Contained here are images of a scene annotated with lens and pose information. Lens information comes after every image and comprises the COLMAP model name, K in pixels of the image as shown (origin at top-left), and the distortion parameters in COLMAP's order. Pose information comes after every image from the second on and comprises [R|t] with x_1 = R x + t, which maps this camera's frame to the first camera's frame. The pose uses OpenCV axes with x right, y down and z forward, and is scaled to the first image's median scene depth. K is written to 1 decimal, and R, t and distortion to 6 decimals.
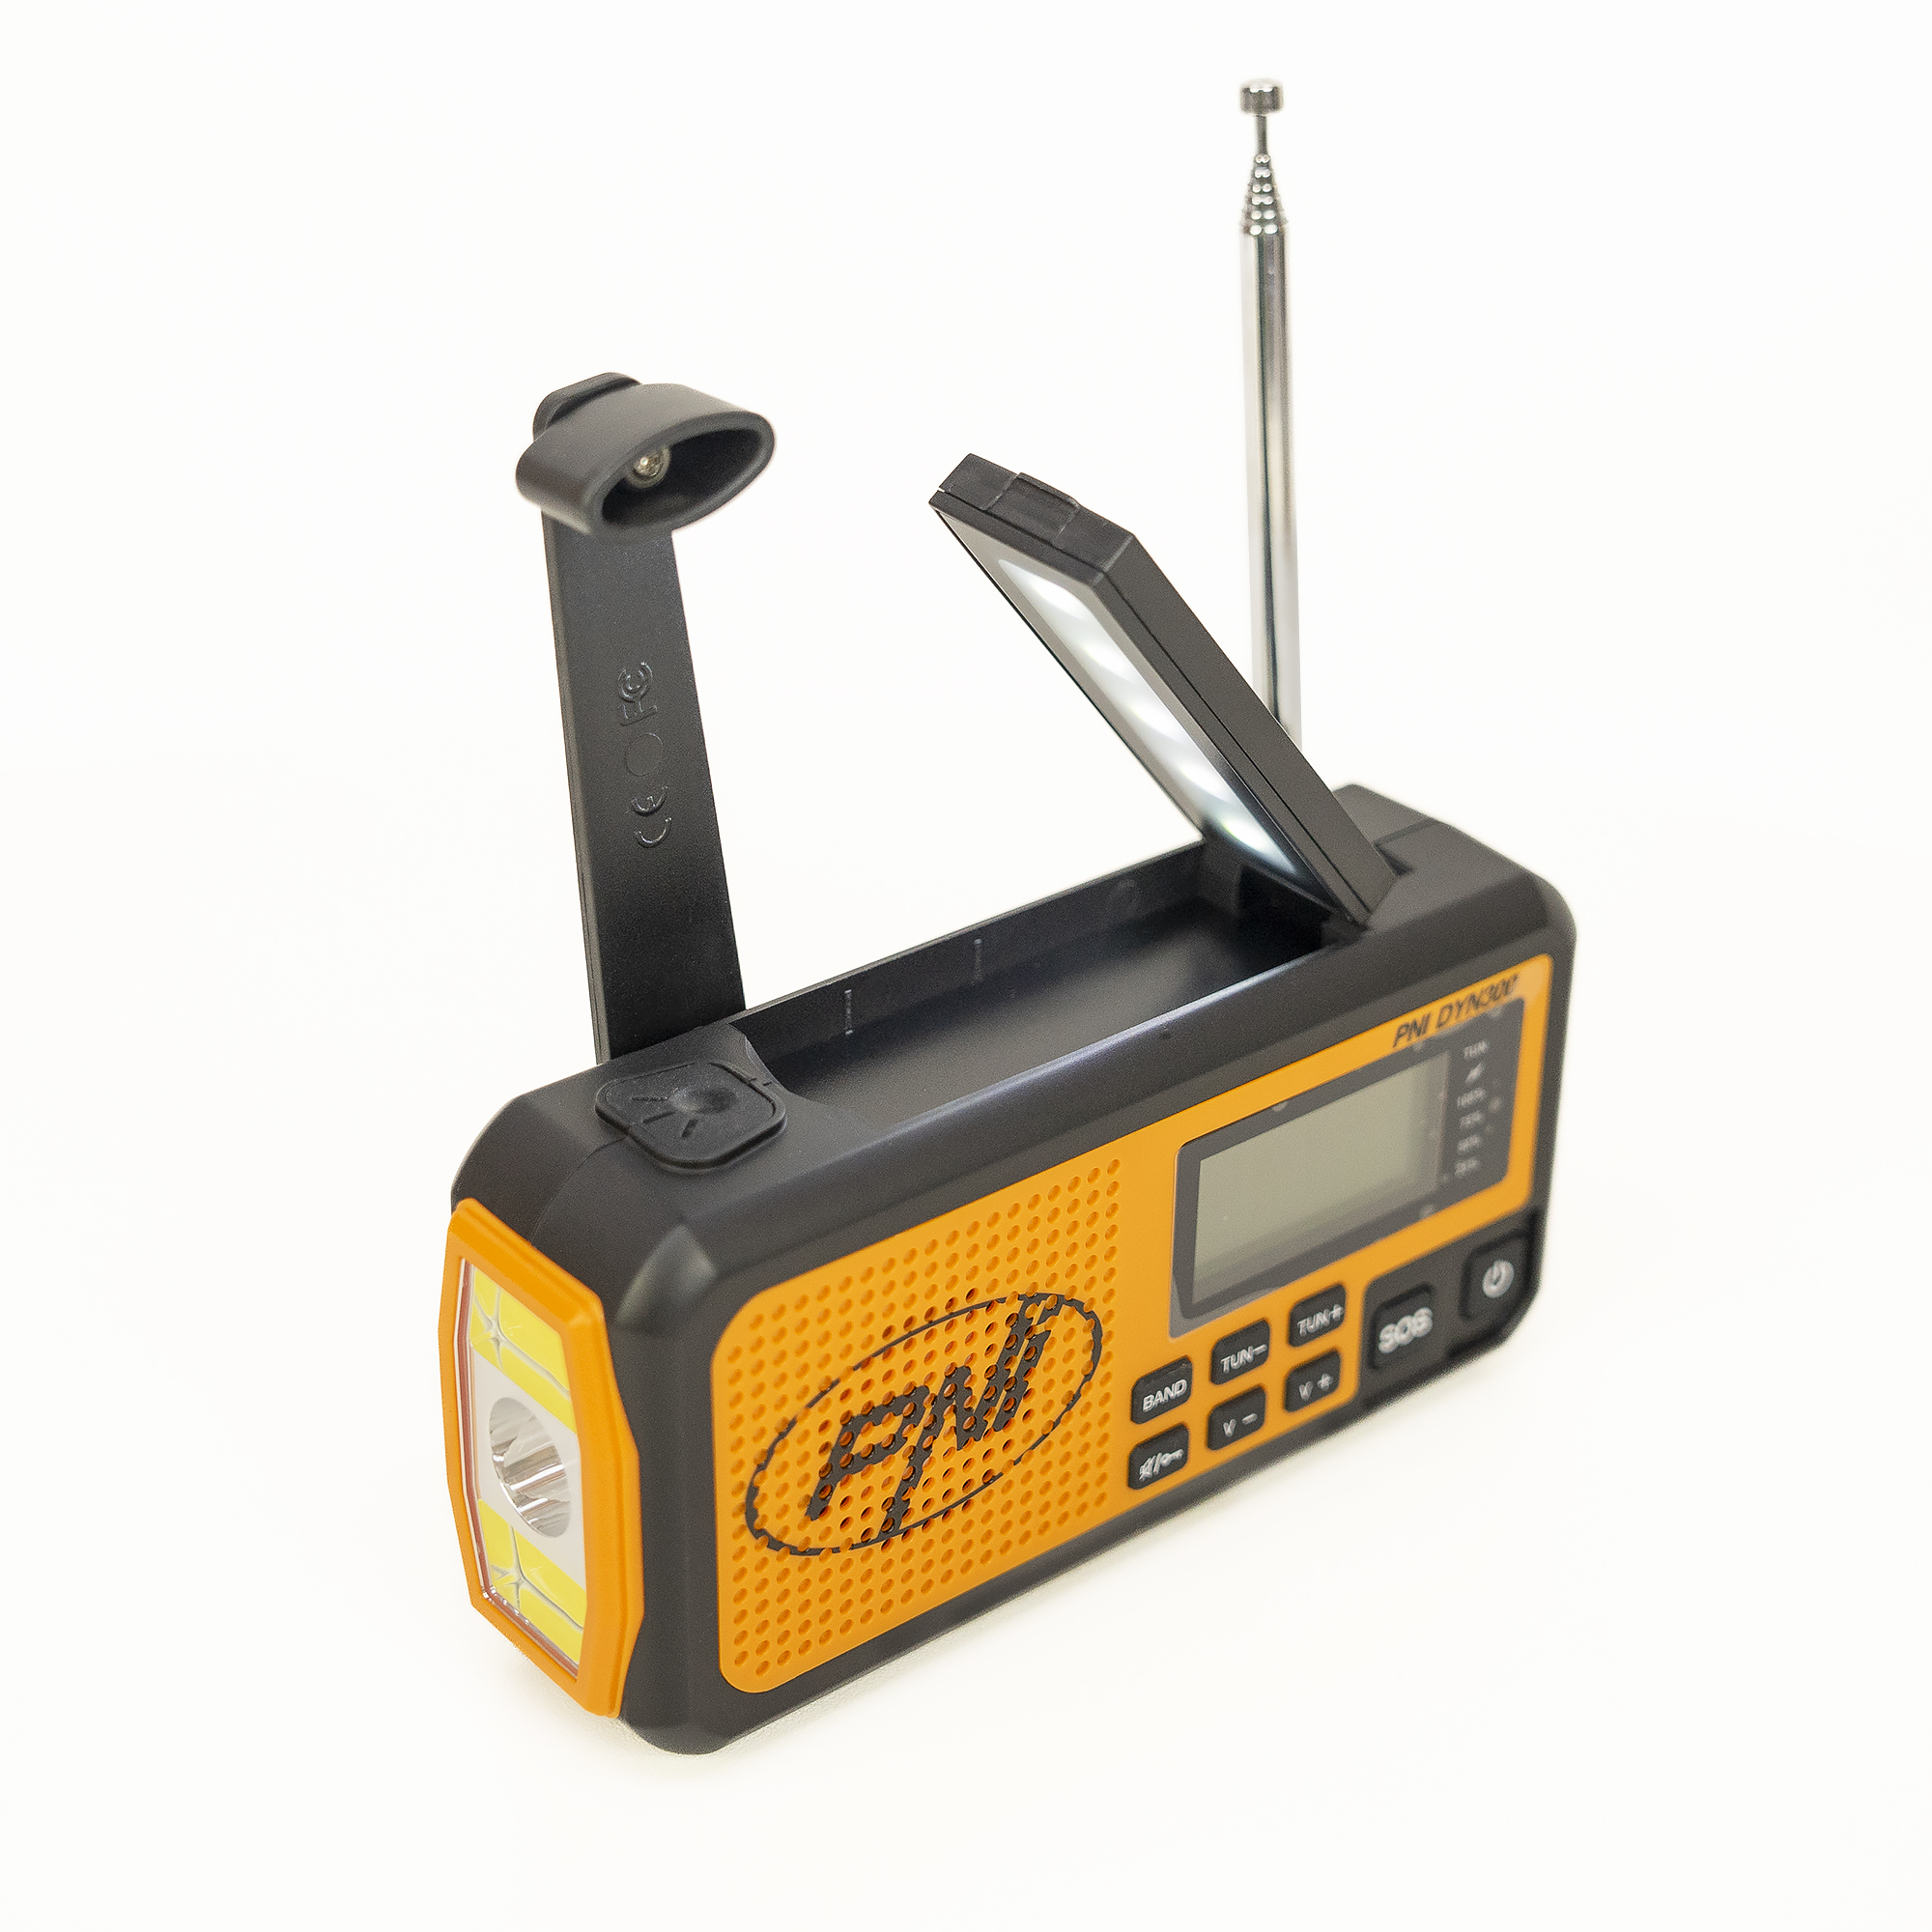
lens RADIAL K [[3895.2, 0, 966.0], [0, 3895.2, 966.0], [0, 0, 1]] dist [0.006936, 0.014862]
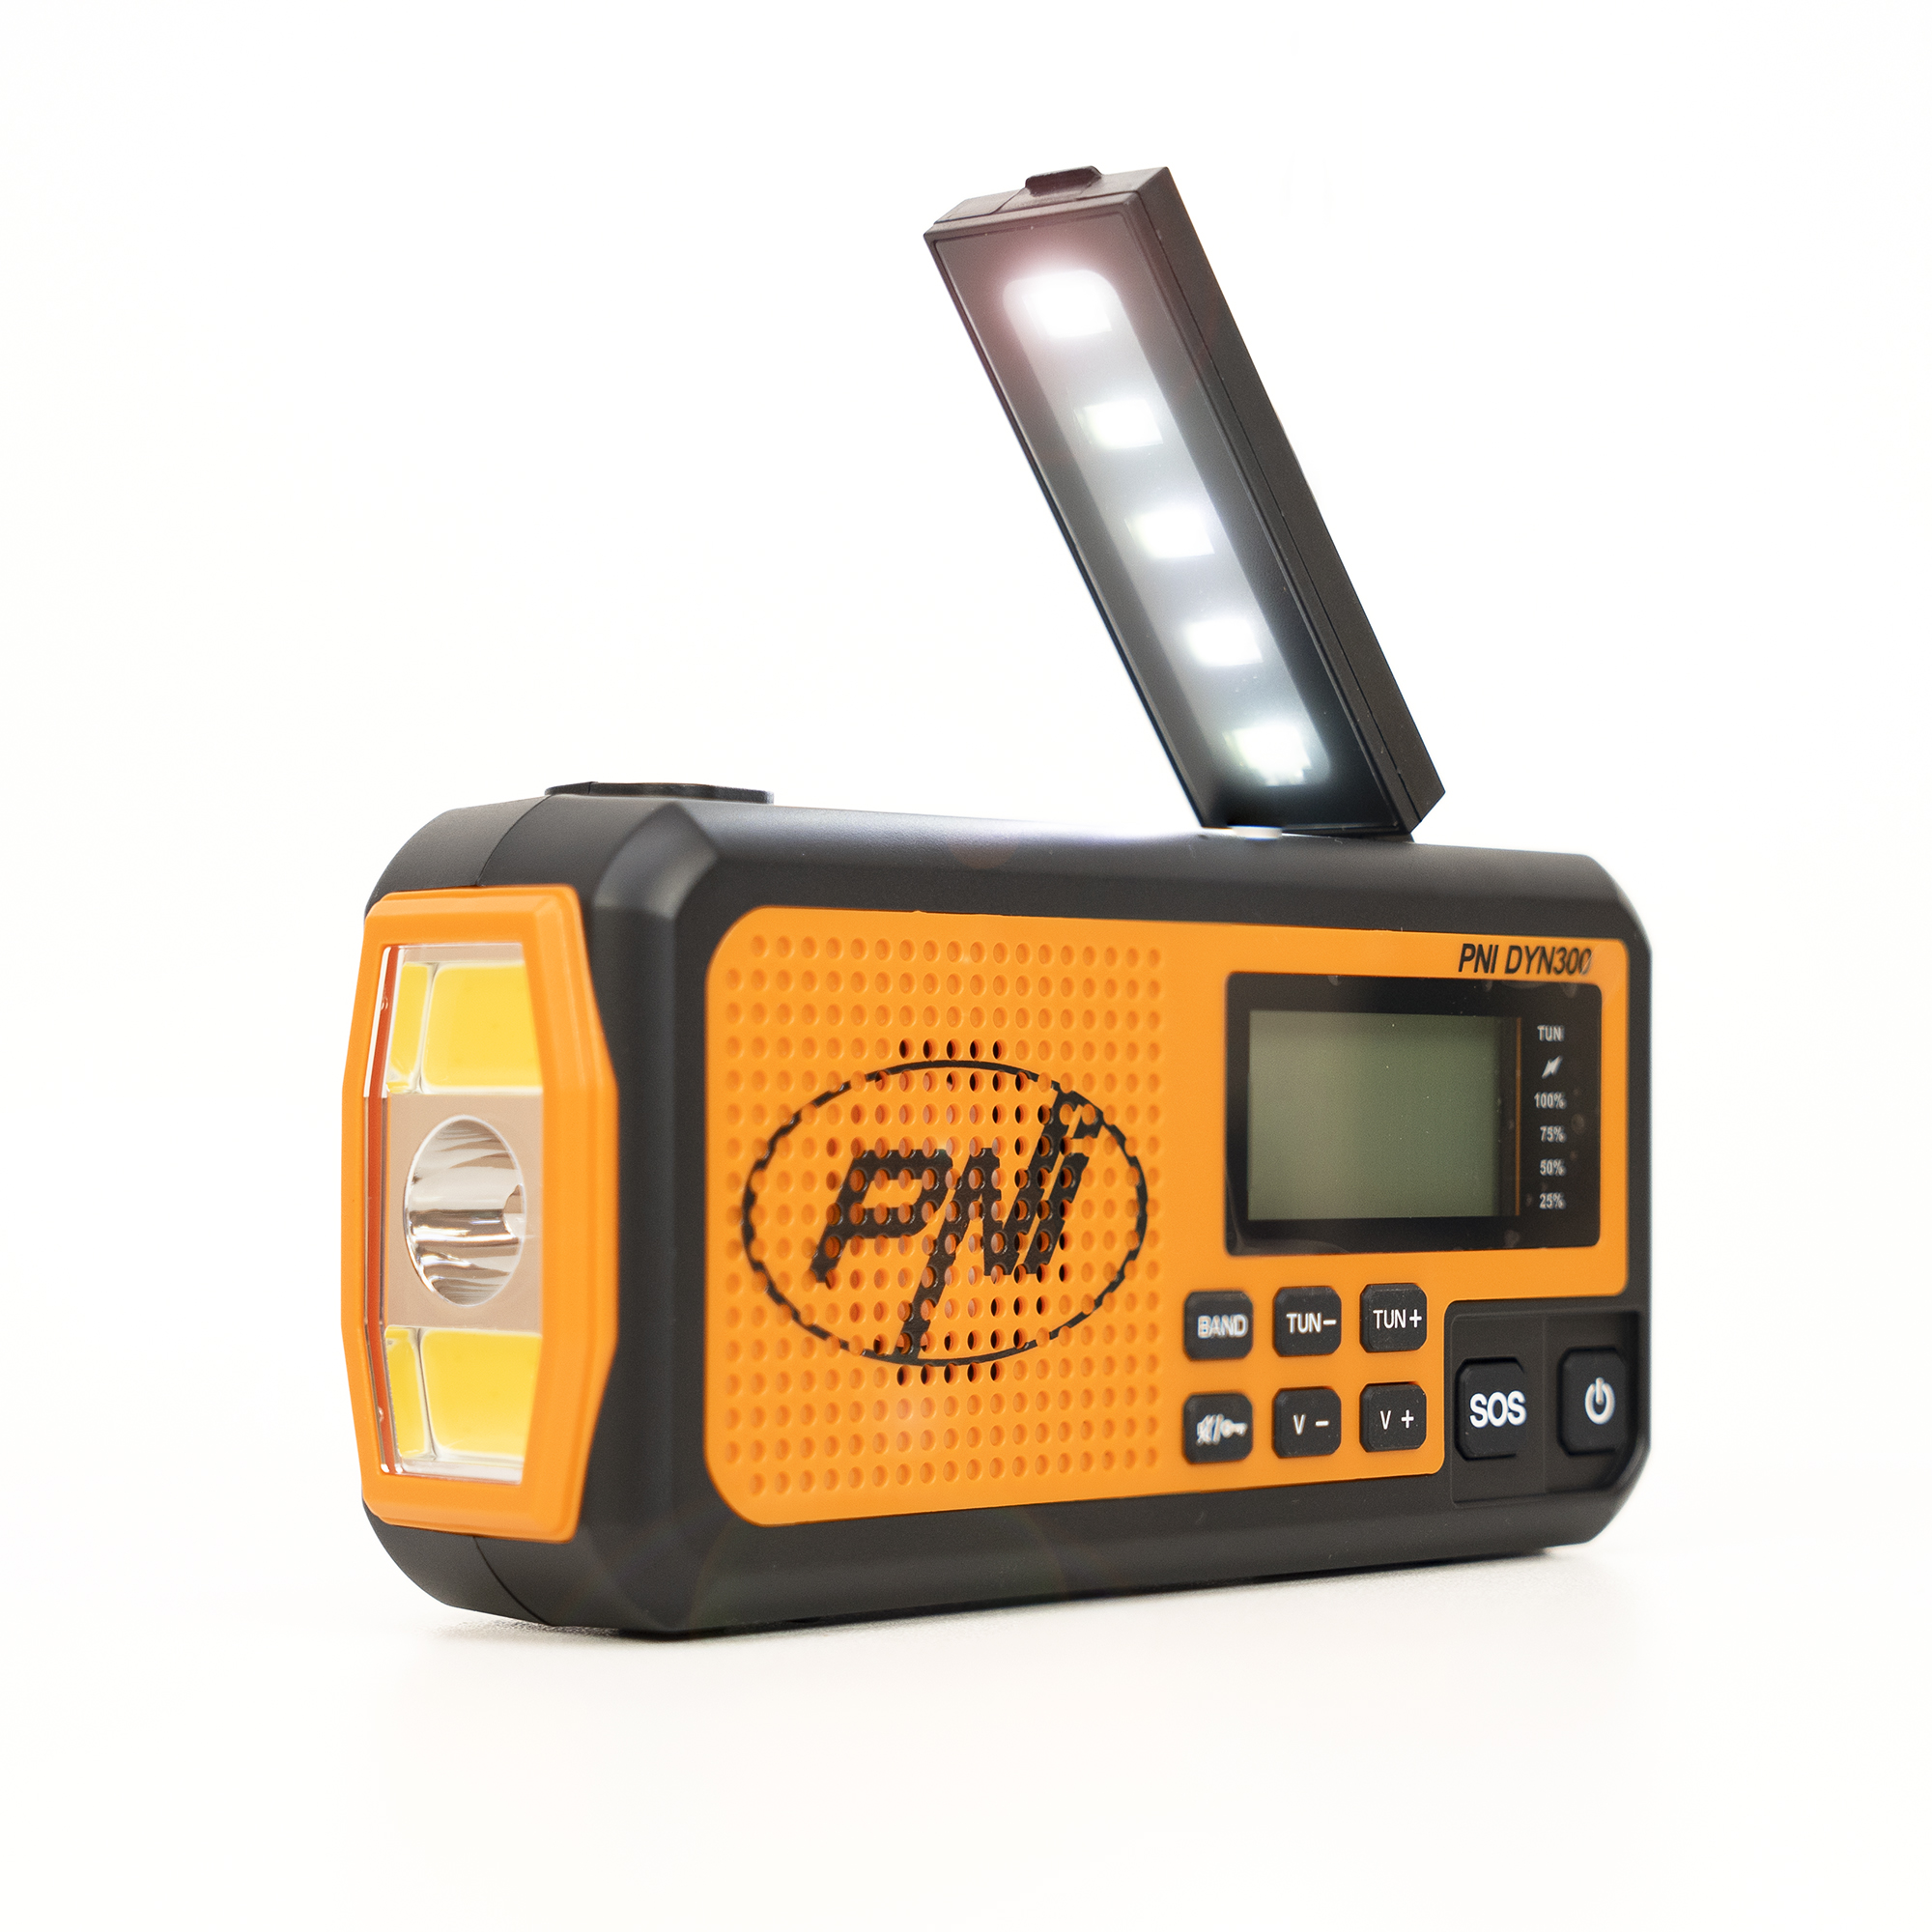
lens RADIAL K [[5217.5, 0, 966.0], [0, 5217.5, 966.0], [0, 0, 1]] dist [-0.046200, 0.135154]
pose [[0.995292, -0.006857, 0.096677, -0.107823], [0.054926, 0.861756, -0.504340, 0.603466], [-0.079854, 0.507276, 0.858076, 0.052525]]
